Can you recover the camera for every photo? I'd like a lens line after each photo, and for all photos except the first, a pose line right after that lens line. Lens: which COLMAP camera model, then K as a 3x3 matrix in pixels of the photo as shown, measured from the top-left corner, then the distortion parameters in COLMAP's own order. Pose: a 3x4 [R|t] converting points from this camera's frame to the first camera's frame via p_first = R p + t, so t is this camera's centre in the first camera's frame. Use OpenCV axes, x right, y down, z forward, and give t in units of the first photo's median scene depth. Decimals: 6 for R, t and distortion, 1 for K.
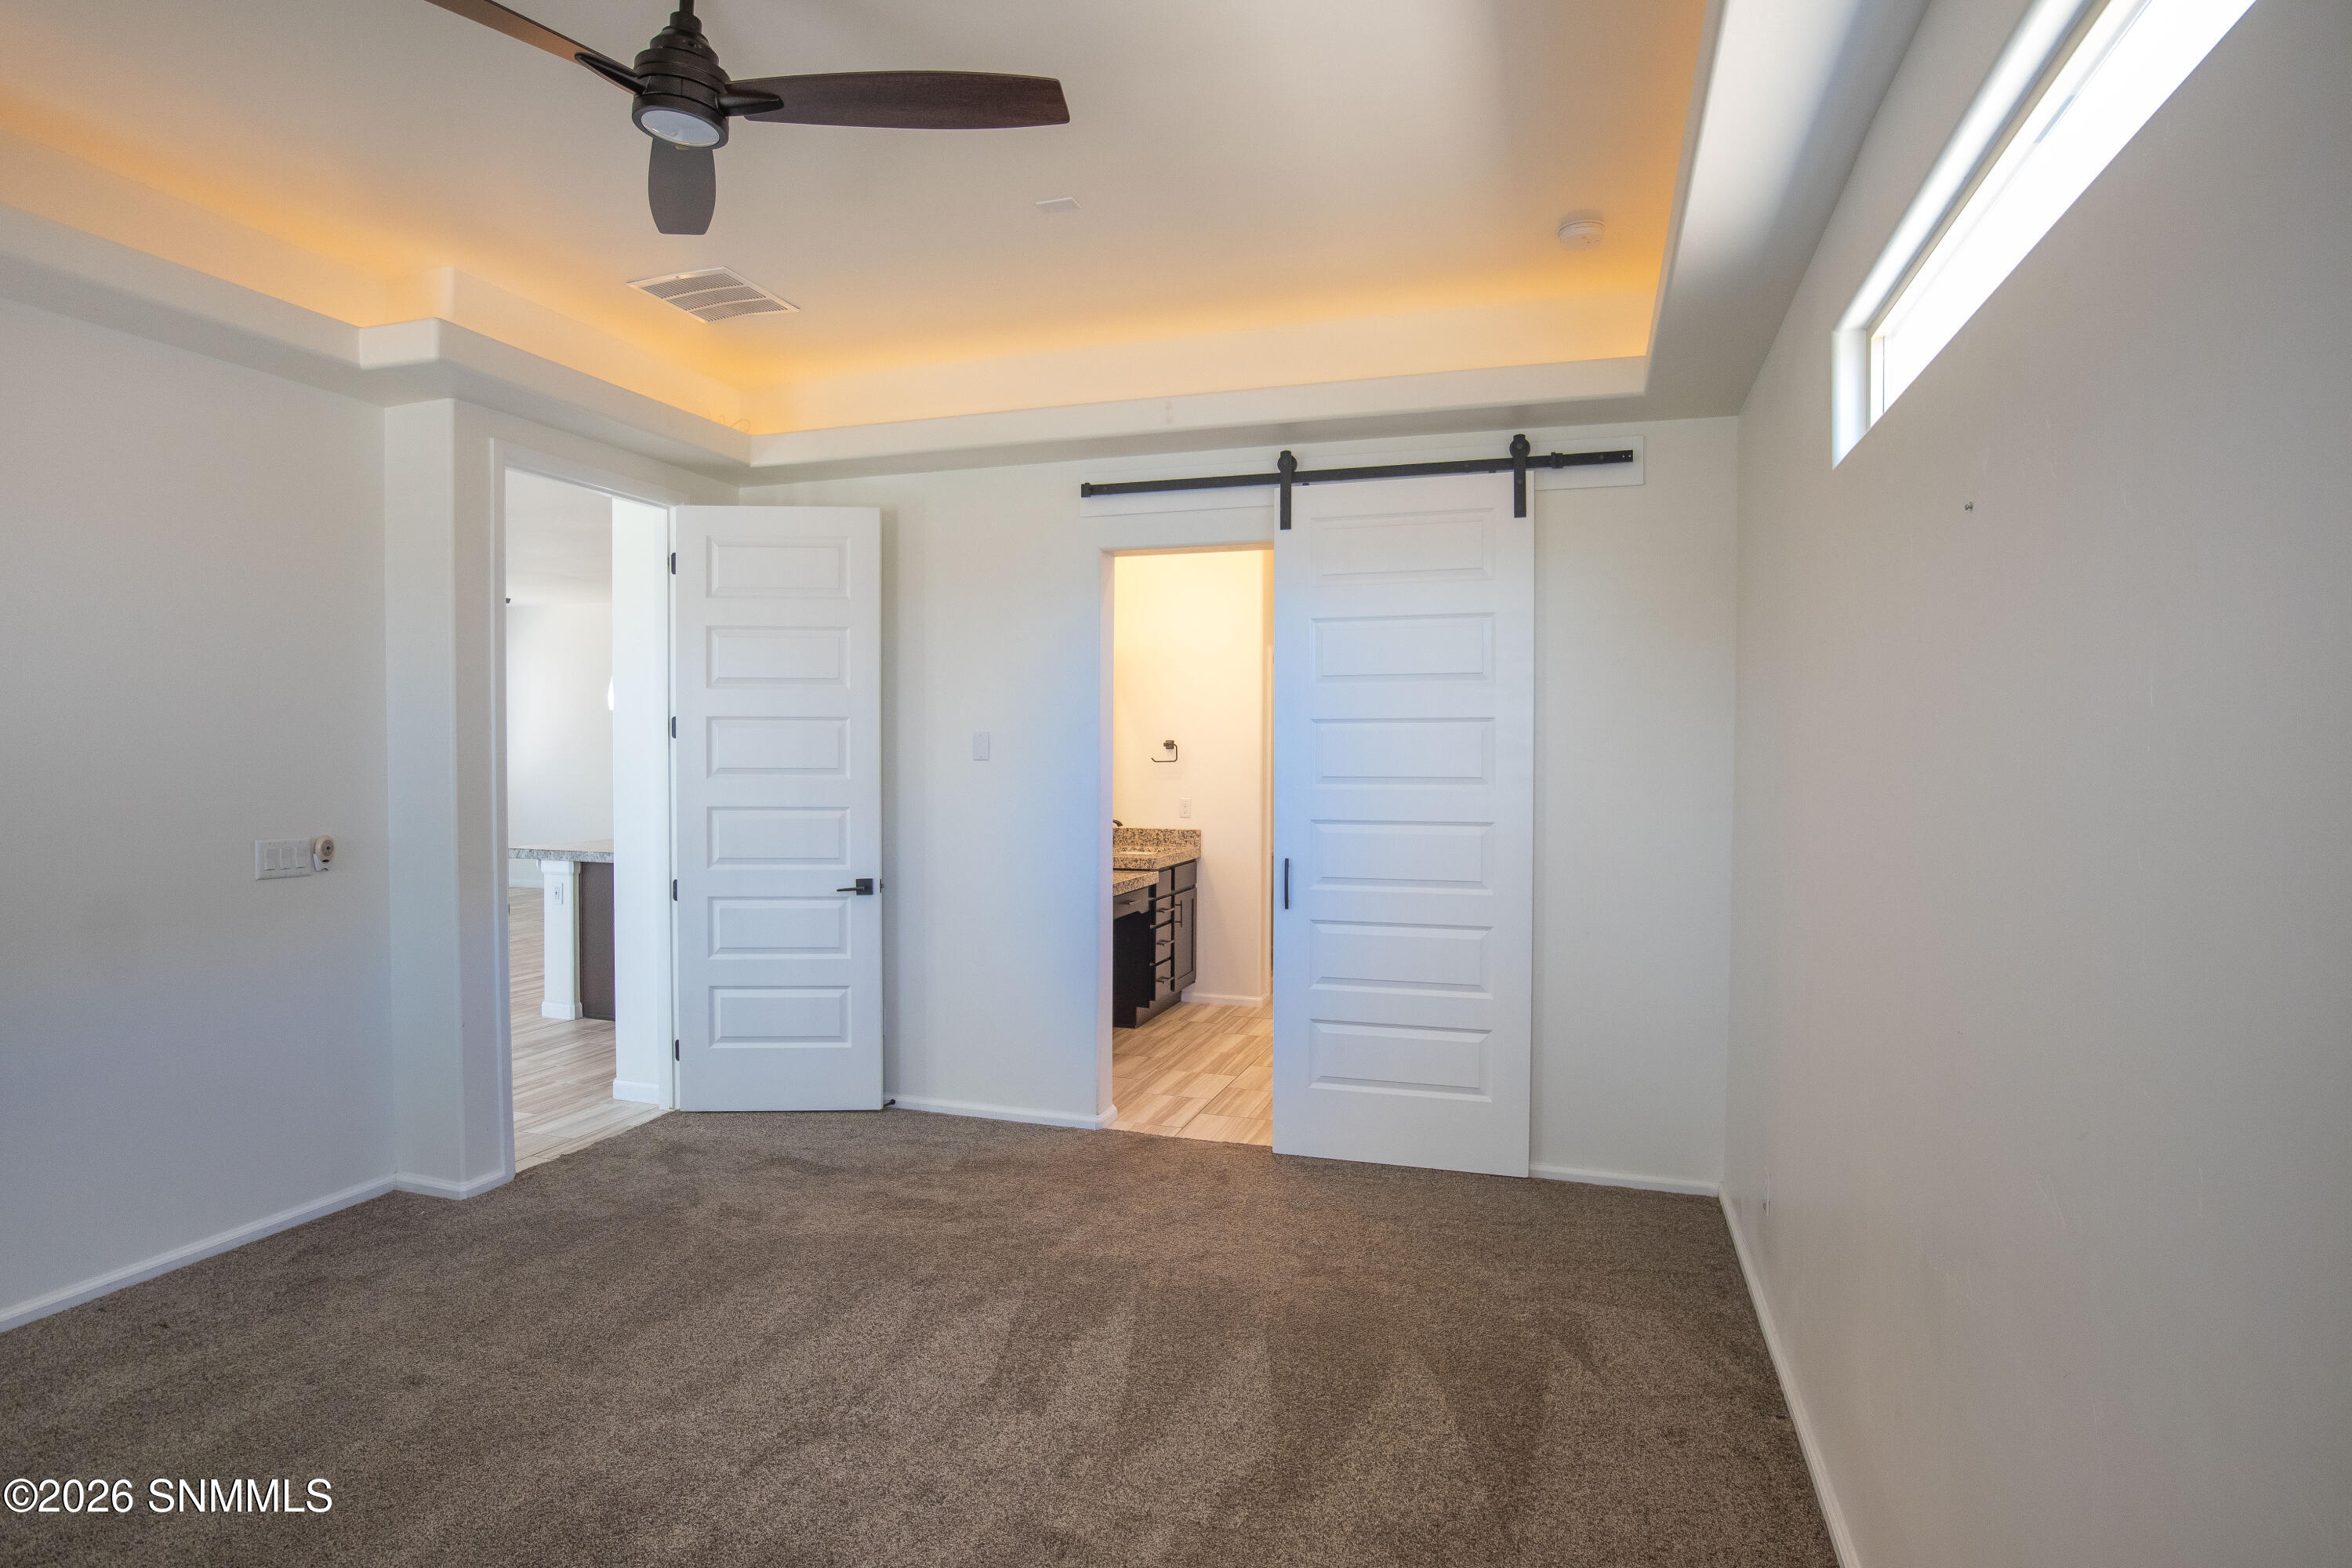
lens RADIAL K [[1176.7, 0, 1196.9], [0, 1176.7, 794.0], [0, 0, 1]] dist [-0.039854, 0.008812]
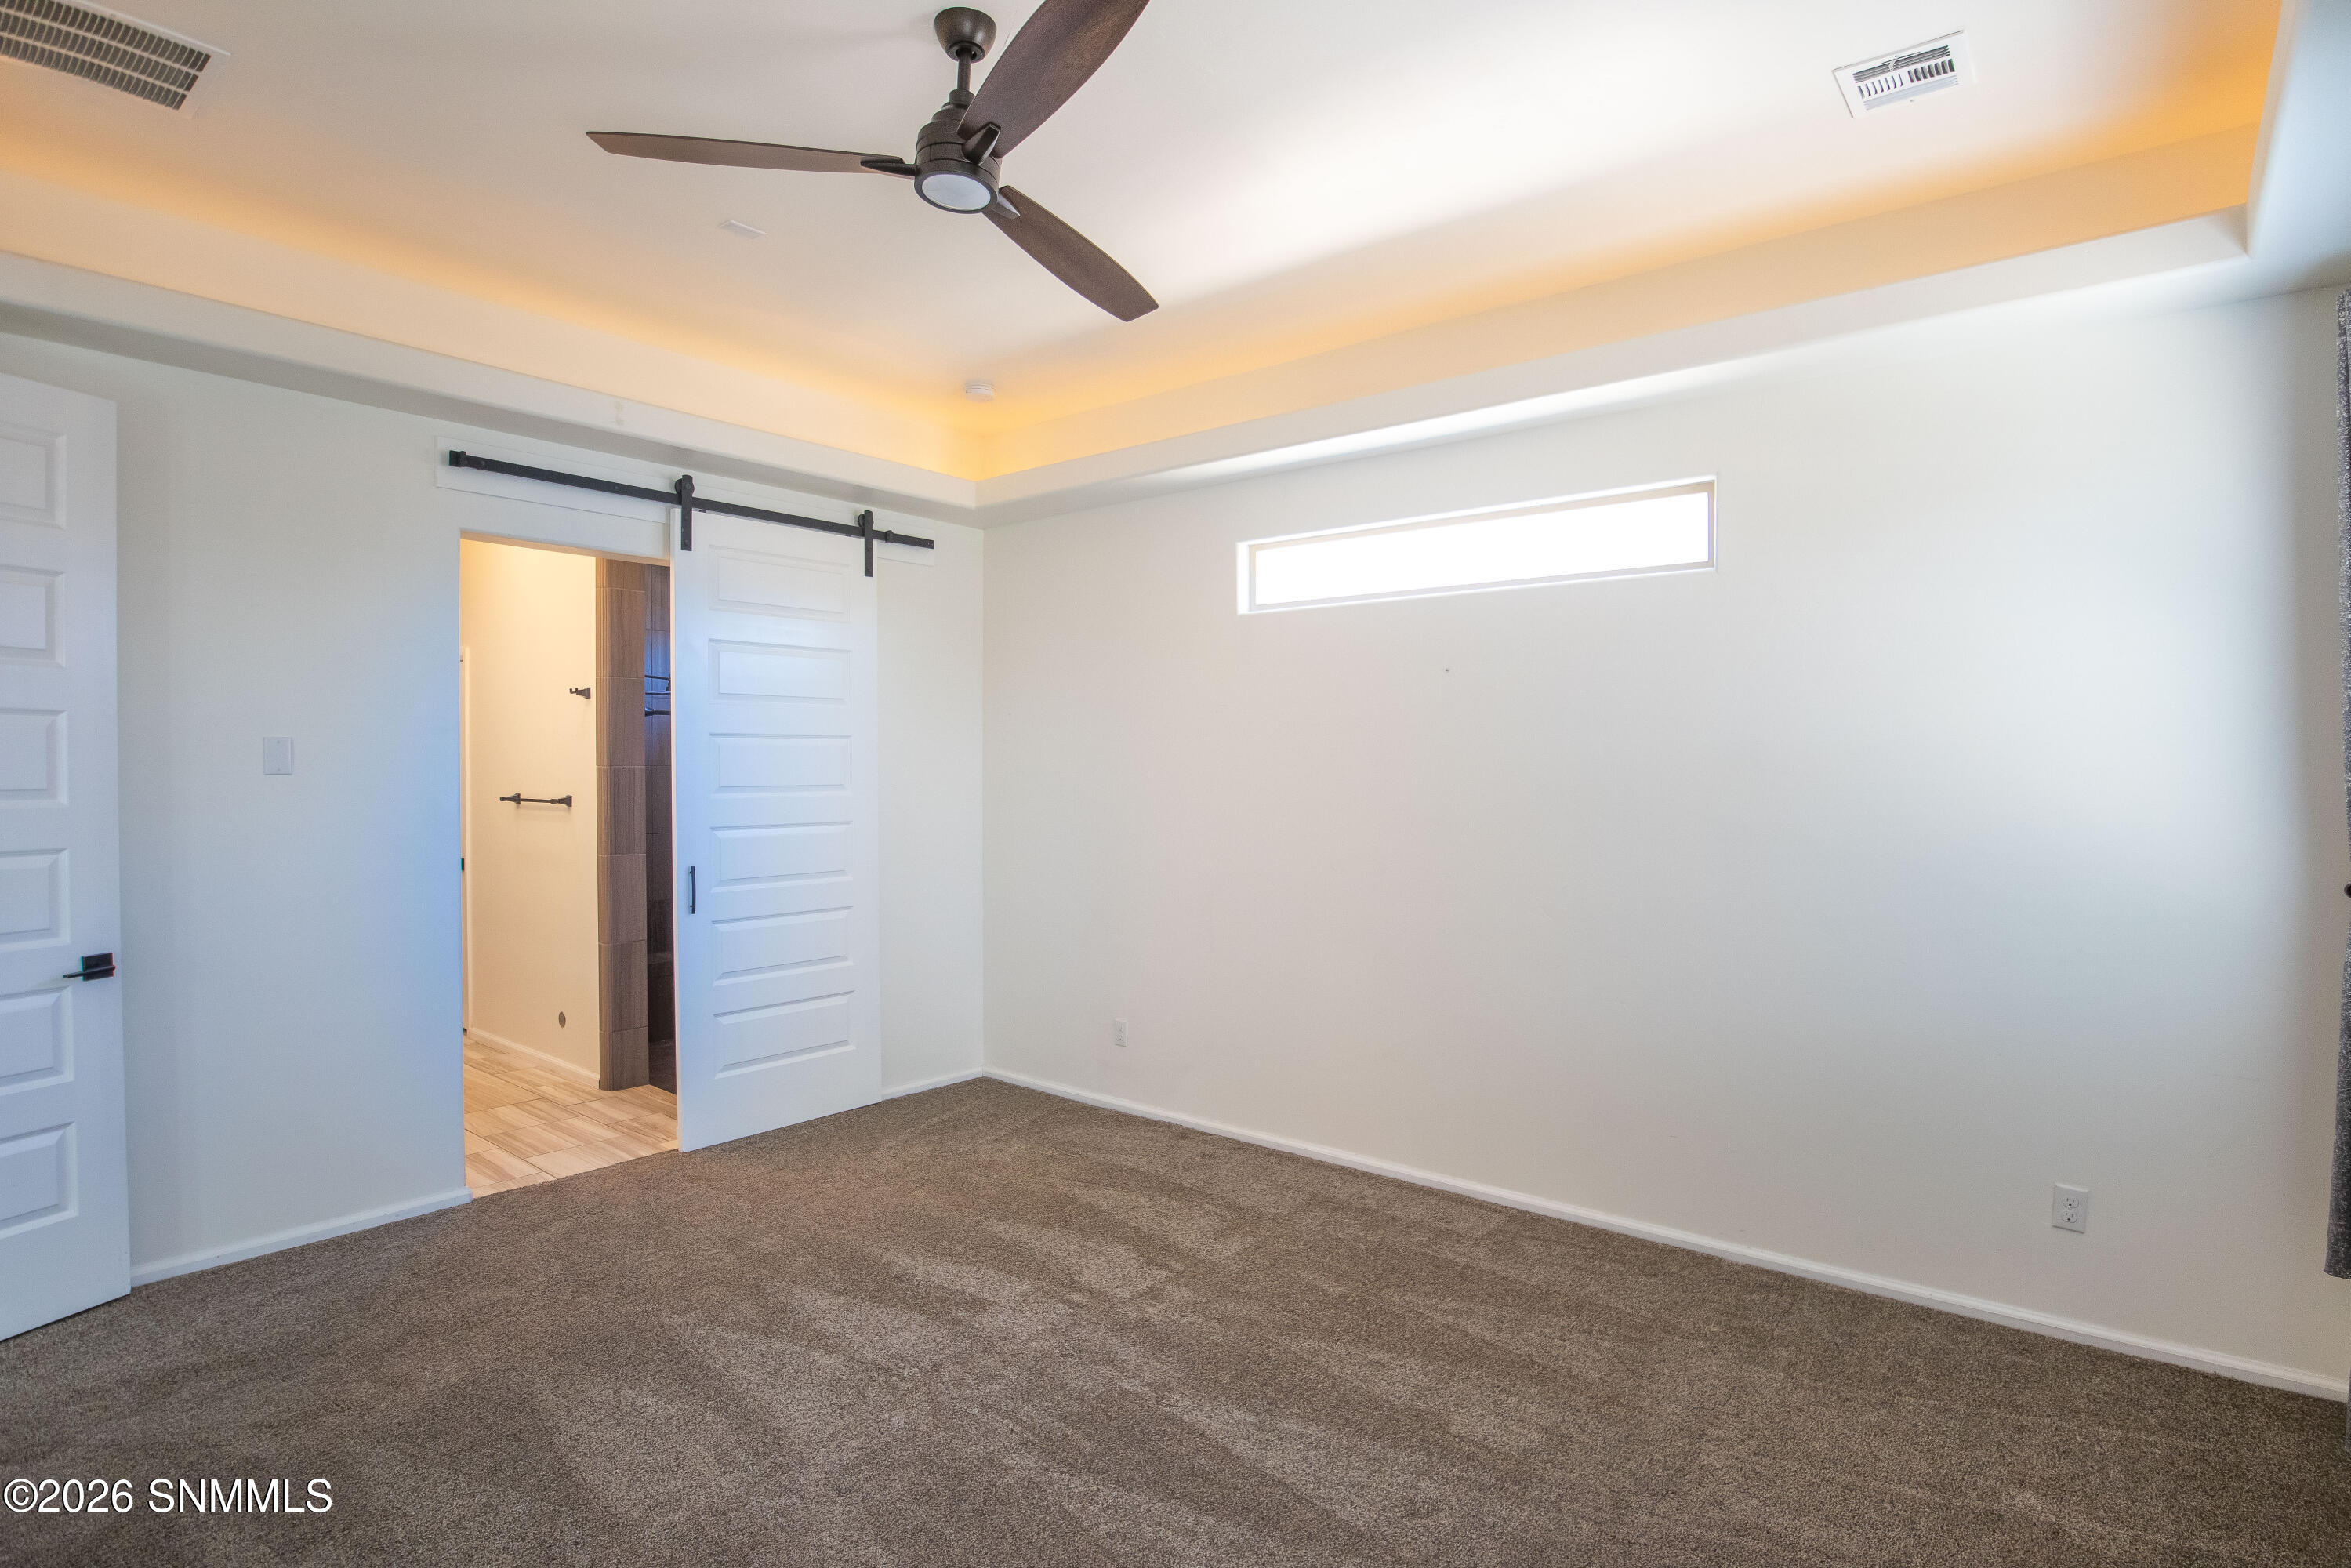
lens RADIAL K [[1176.2, 0, 1196.4], [0, 1176.2, 794.0], [0, 0, 1]] dist [-0.039854, 0.008812]
pose [[0.370547, -0.026045, 0.928448, -0.722160], [0.025387, 0.999517, 0.017906, -0.016058], [-0.928467, 0.016935, 0.371029, 0.200691]]
